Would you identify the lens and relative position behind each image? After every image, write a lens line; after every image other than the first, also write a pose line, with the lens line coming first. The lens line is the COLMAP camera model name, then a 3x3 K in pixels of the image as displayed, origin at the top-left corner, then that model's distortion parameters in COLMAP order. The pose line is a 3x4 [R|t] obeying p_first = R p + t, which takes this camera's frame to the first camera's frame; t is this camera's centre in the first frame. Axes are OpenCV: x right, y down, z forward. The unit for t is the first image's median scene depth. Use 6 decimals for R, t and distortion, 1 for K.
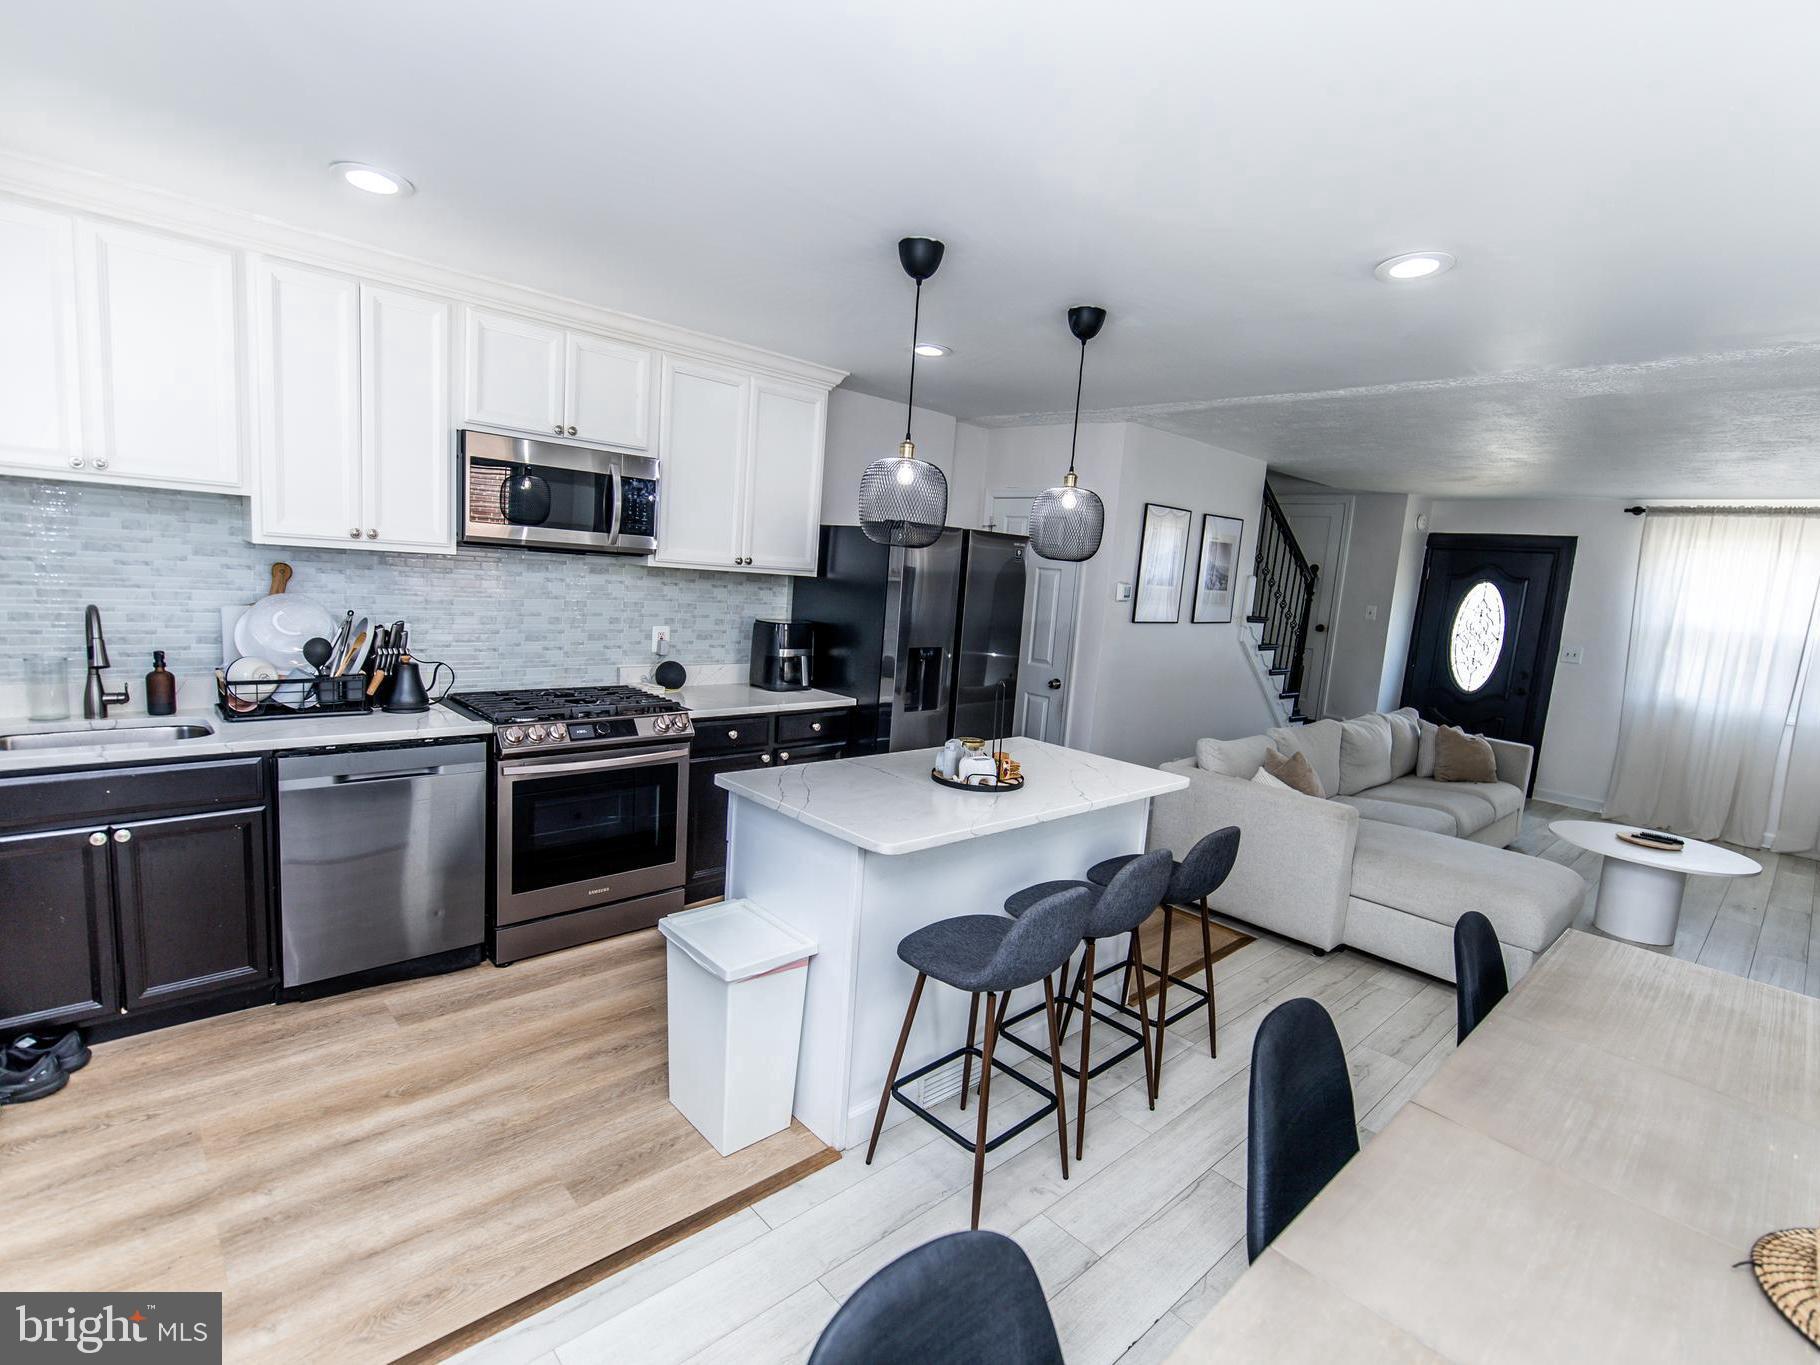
lens RADIAL K [[873.3, 0, 915.2], [0, 873.3, 688.3], [0, 0, 1]] dist [-0.000038, -0.001010]
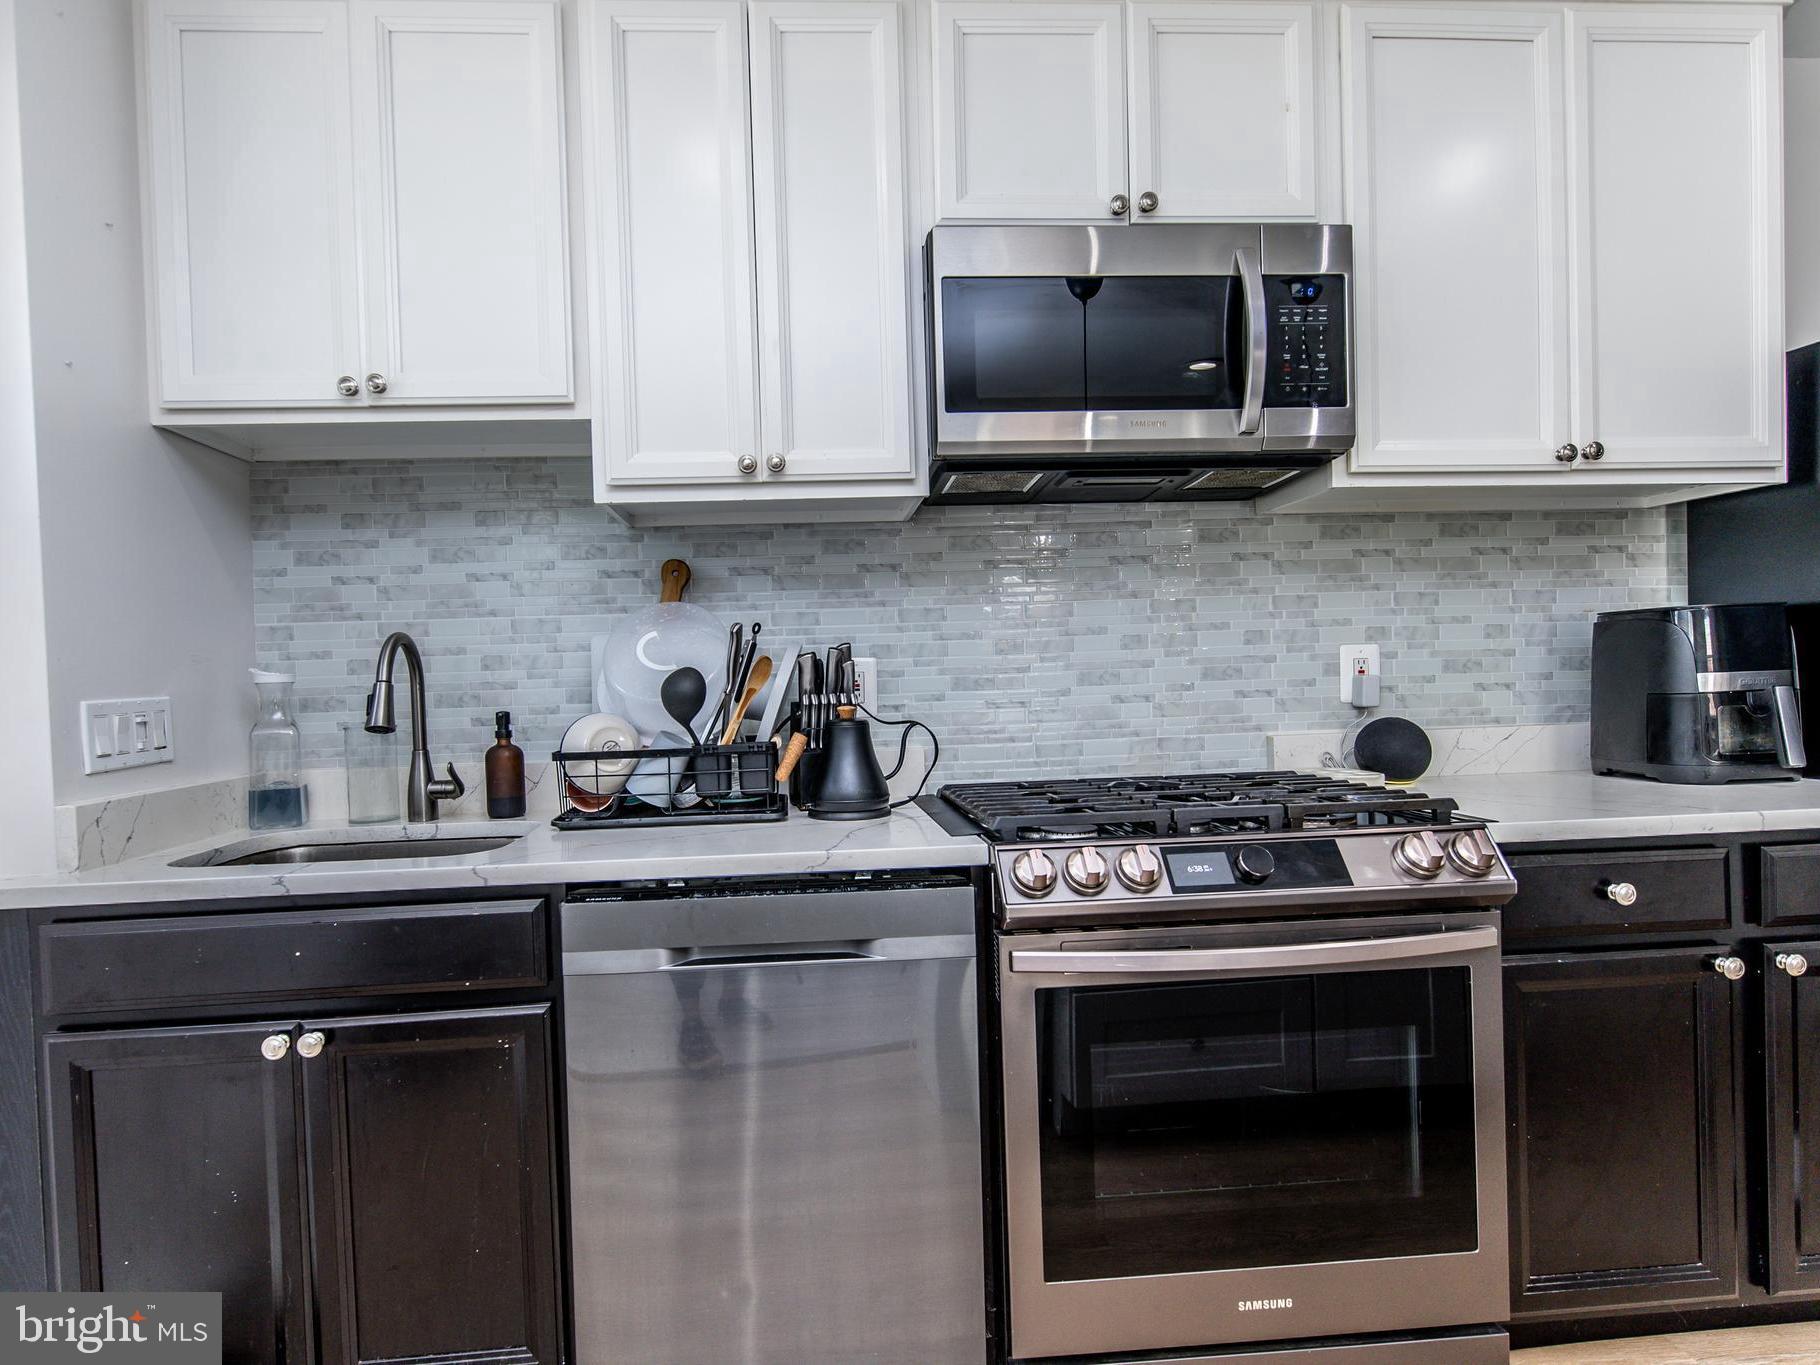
lens RADIAL K [[968.9, 0, 845.2], [0, 968.9, 690.8], [0, 0, 1]] dist [0.001251, -0.000838]
pose [[0.761387, -0.087490, -0.642367, -0.200482], [-0.003937, 0.990210, -0.139533, 0.029288], [0.648286, 0.108768, 0.753588, 0.518271]]
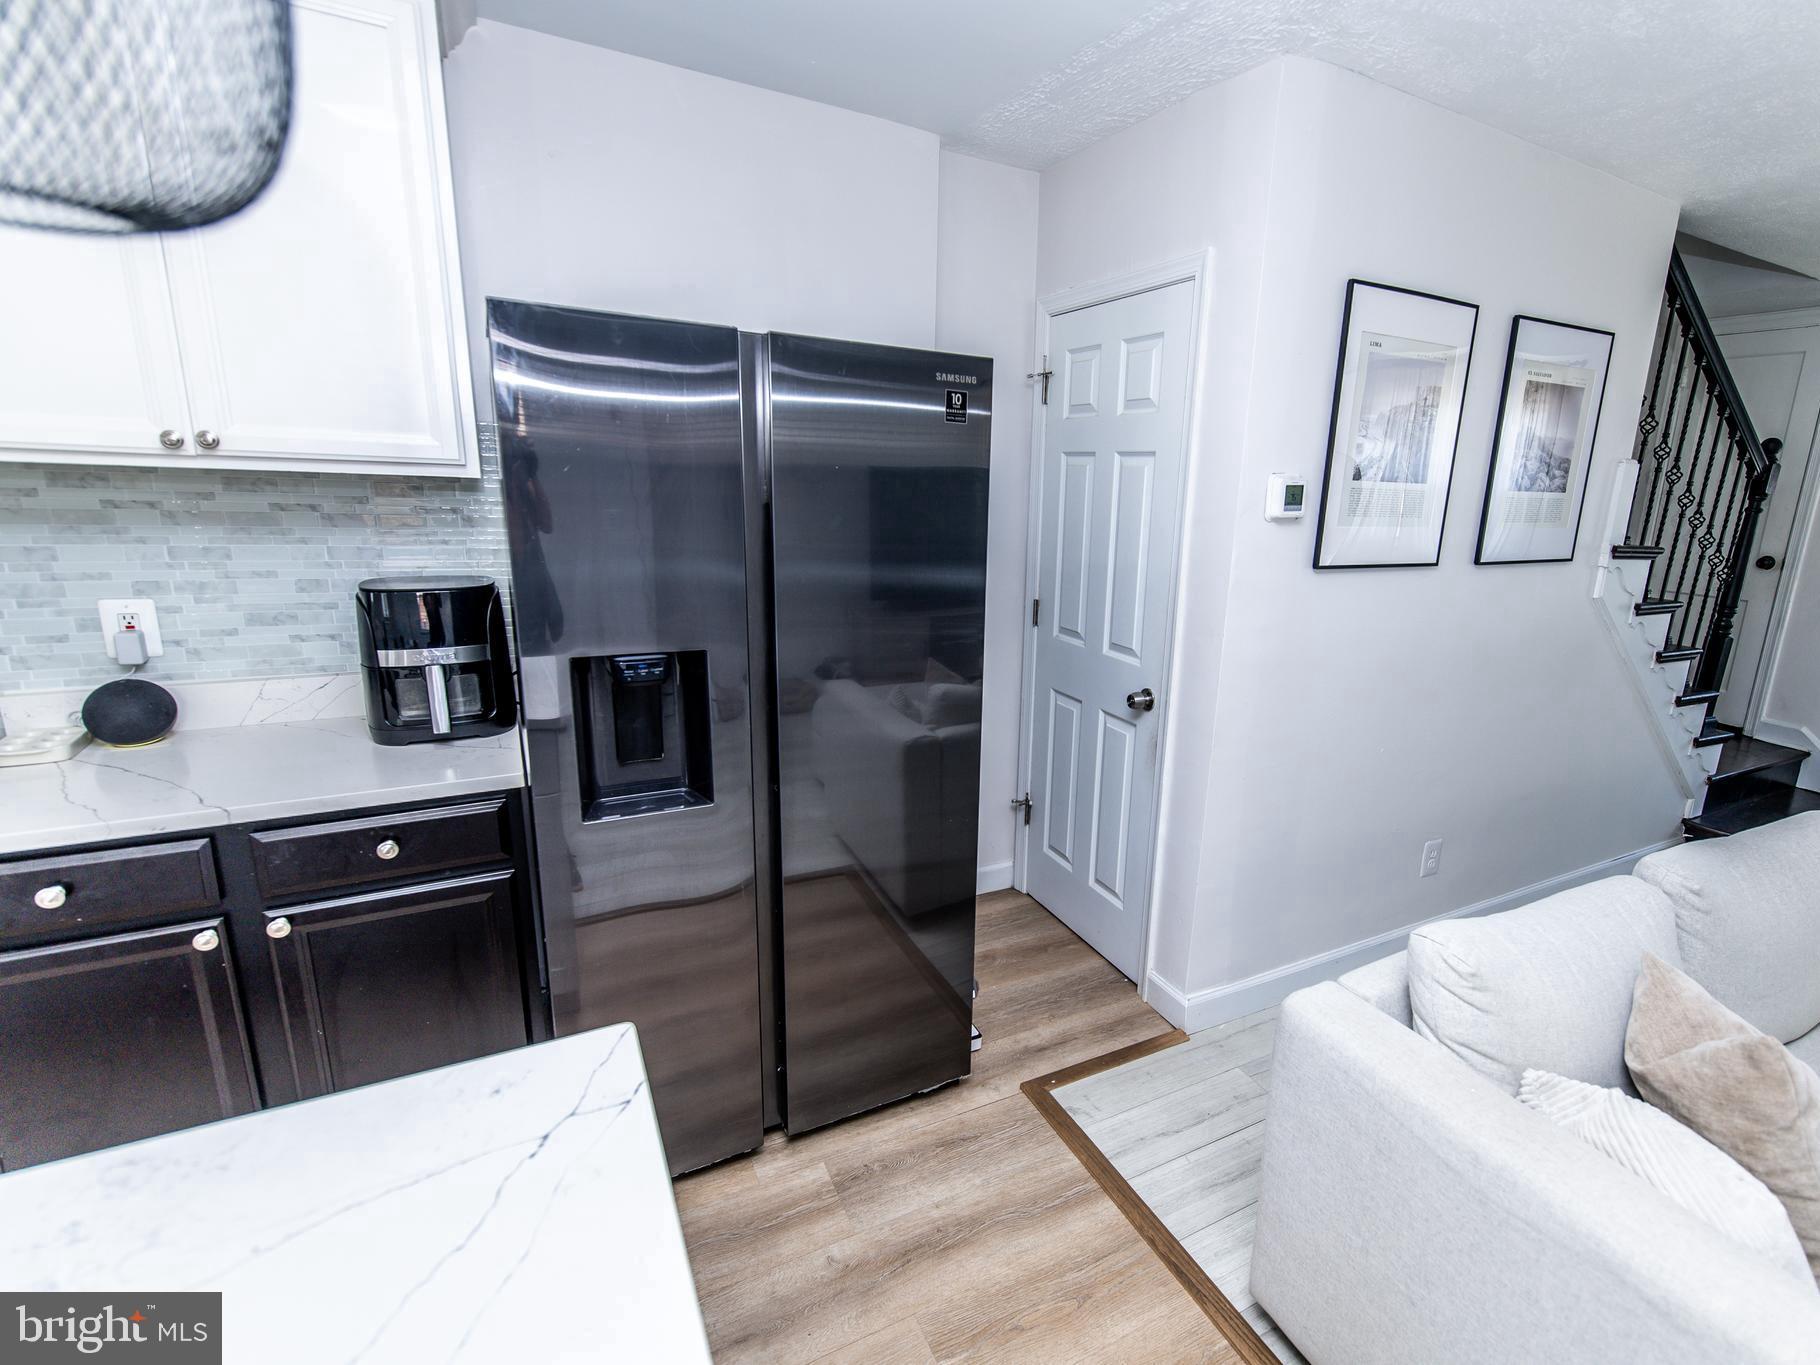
lens RADIAL K [[873.3, 0, 1029.5], [0, 873.3, 691.6], [0, 0, 1]] dist [-0.000038, -0.001010]
pose [[0.973125, 0.021983, -0.229227, 0.310758], [-0.002580, 0.996411, 0.084604, -0.074037], [0.230264, -0.081739, 0.969689, 0.783207]]
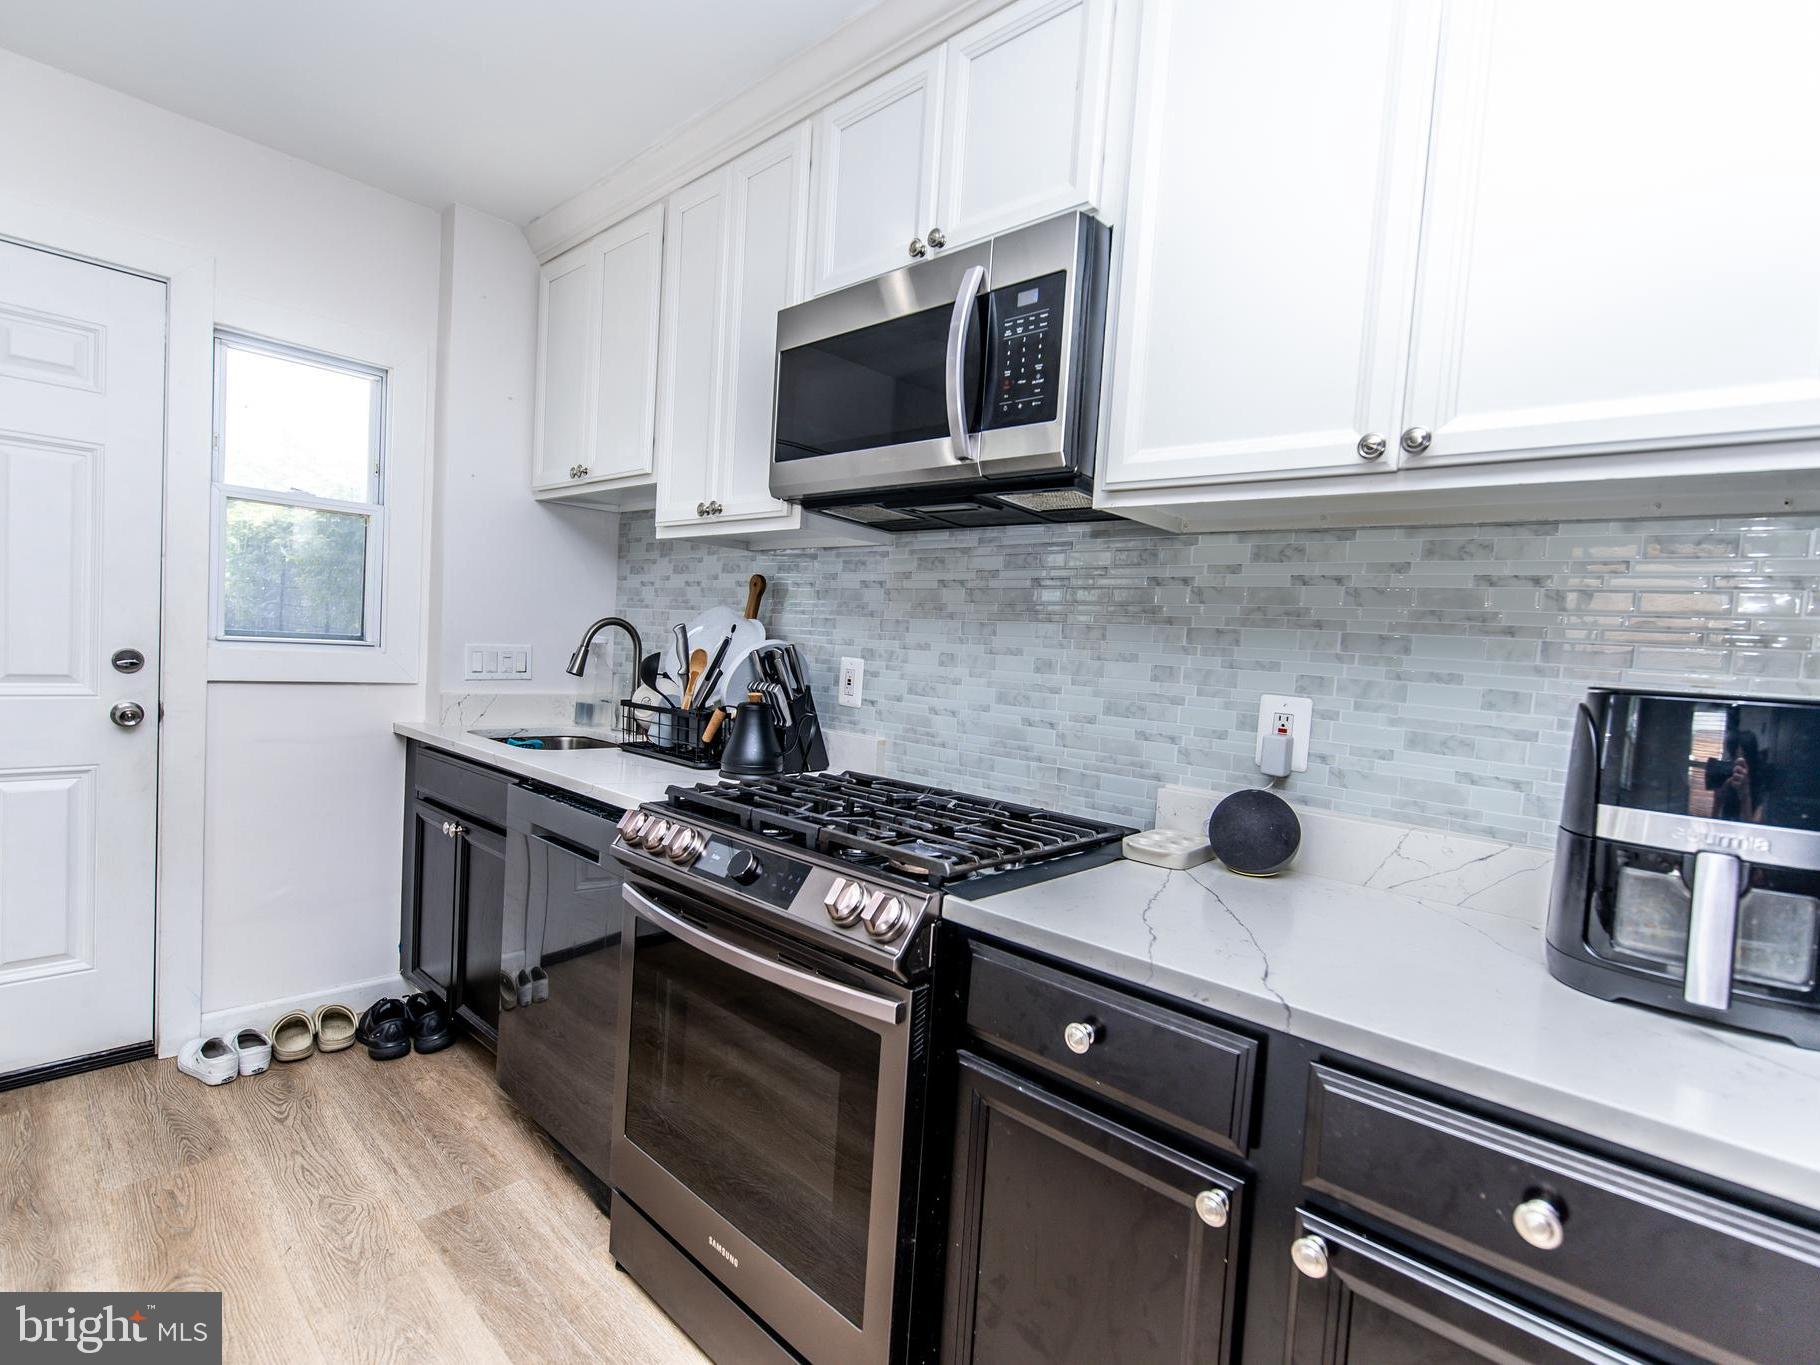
lens RADIAL K [[873.3, 0, 915.3], [0, 873.3, 685.4], [0, 0, 1]] dist [-0.000038, -0.001010]
pose [[0.068868, -0.020146, -0.997422, 0.070749], [-0.194546, 0.980330, -0.033233, -0.039554], [0.978473, 0.196334, 0.063594, 0.966912]]
